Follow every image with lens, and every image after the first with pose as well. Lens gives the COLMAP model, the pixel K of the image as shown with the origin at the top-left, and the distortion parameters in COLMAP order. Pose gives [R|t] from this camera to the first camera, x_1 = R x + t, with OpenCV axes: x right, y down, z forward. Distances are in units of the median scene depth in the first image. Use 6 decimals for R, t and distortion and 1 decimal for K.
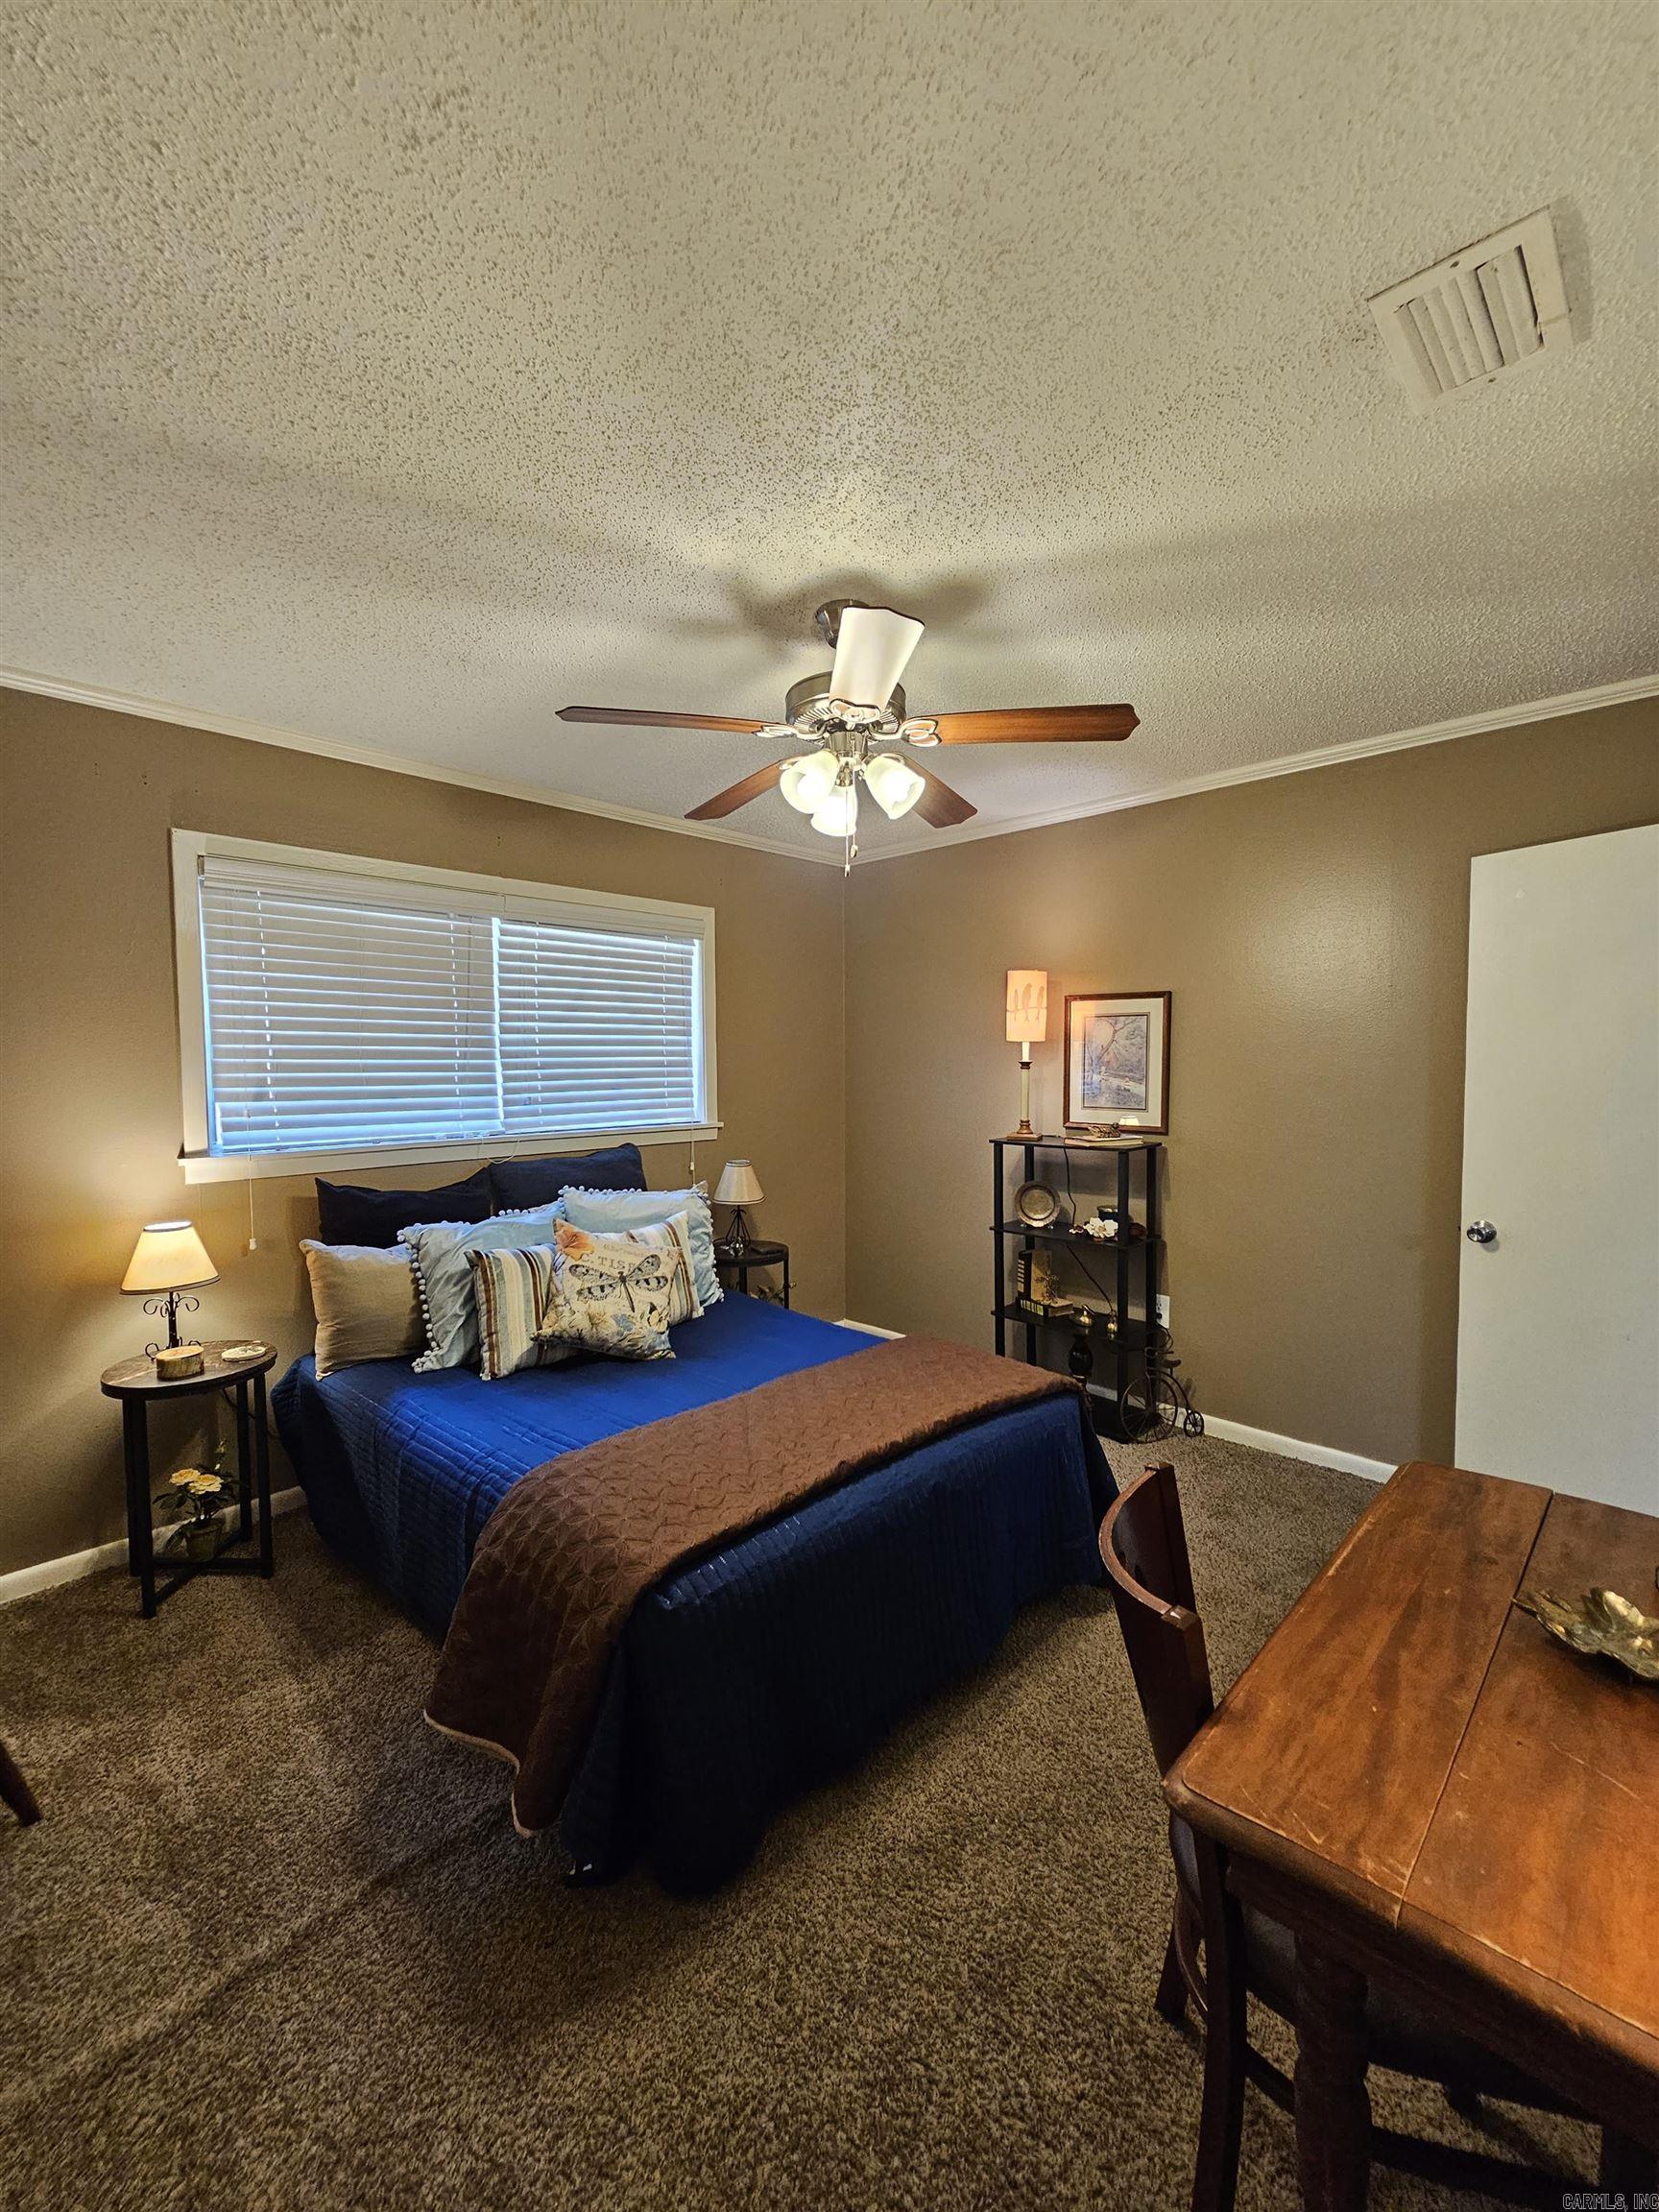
lens RADIAL K [[902.2, 0, 826.4], [0, 902.2, 1103.5], [0, 0, 1]] dist [-0.001041, -0.000870]
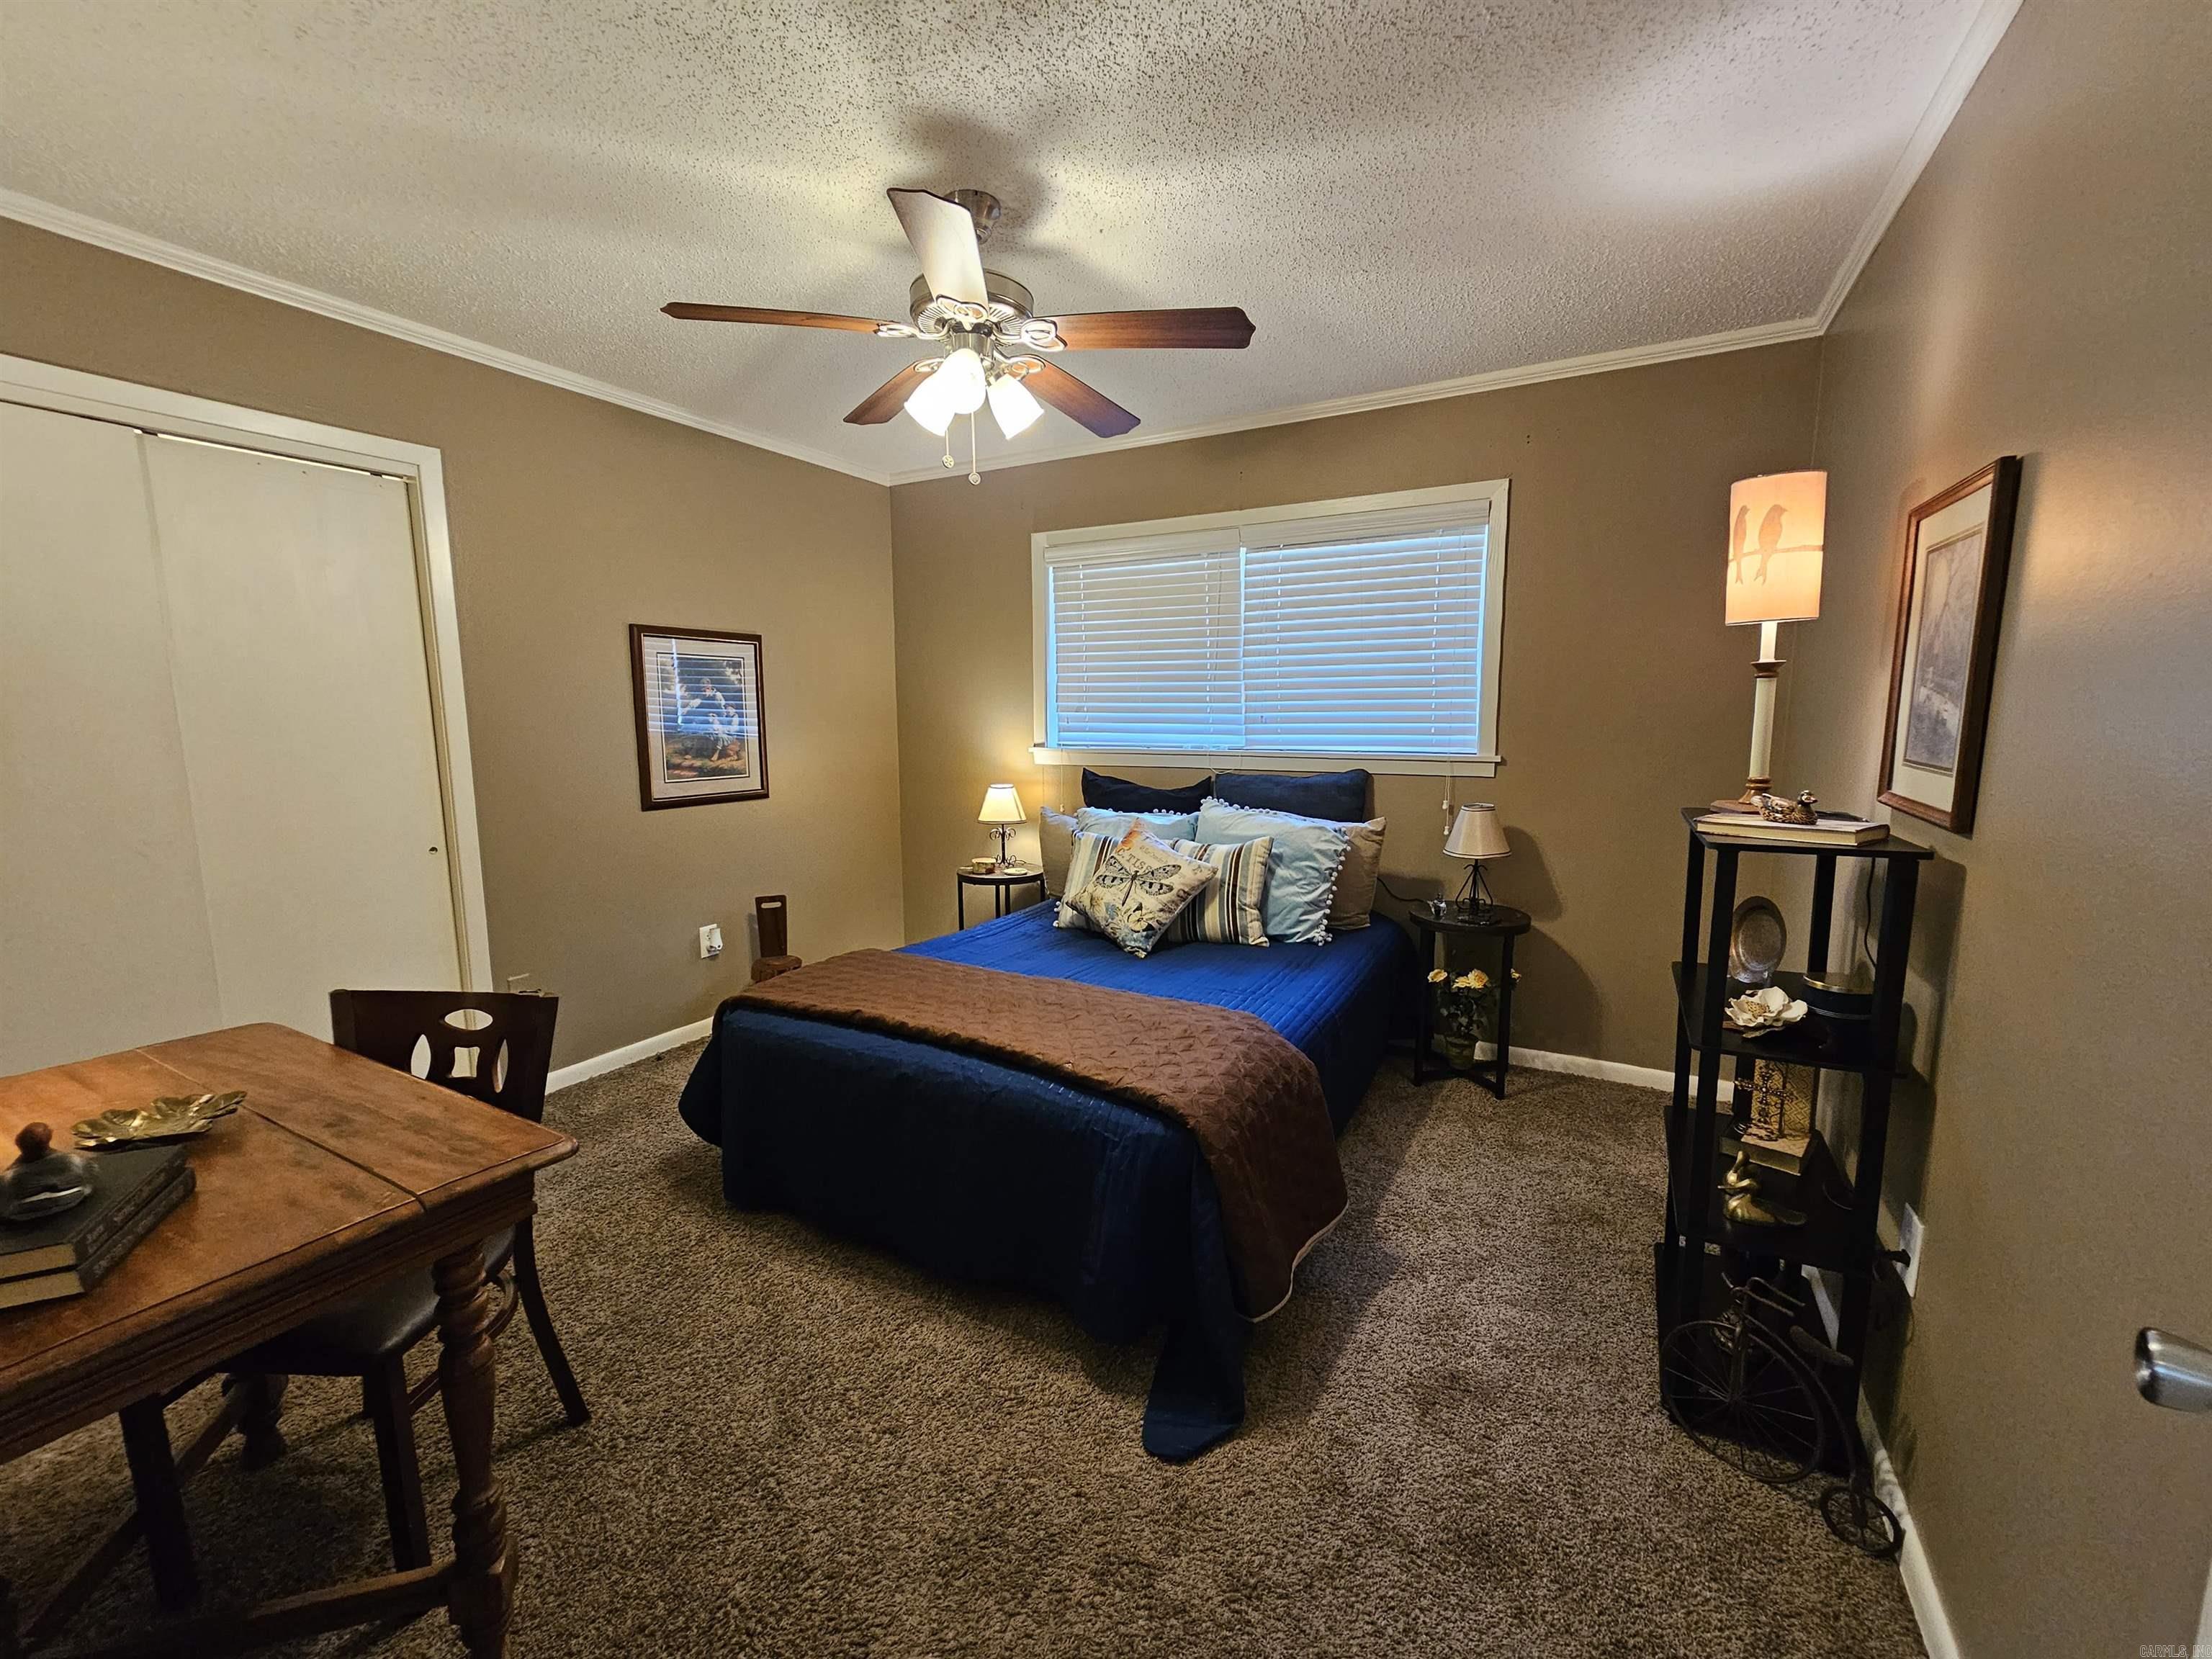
lens RADIAL K [[902.2, 0, 1104.6], [0, 902.2, 821.3], [0, 0, 1]] dist [-0.001041, -0.000870]
pose [[0.275057, 0.126801, -0.953030, 0.687218], [-0.040723, 0.991912, 0.120221, -0.004274], [0.960565, 0.005743, 0.277996, 0.555201]]
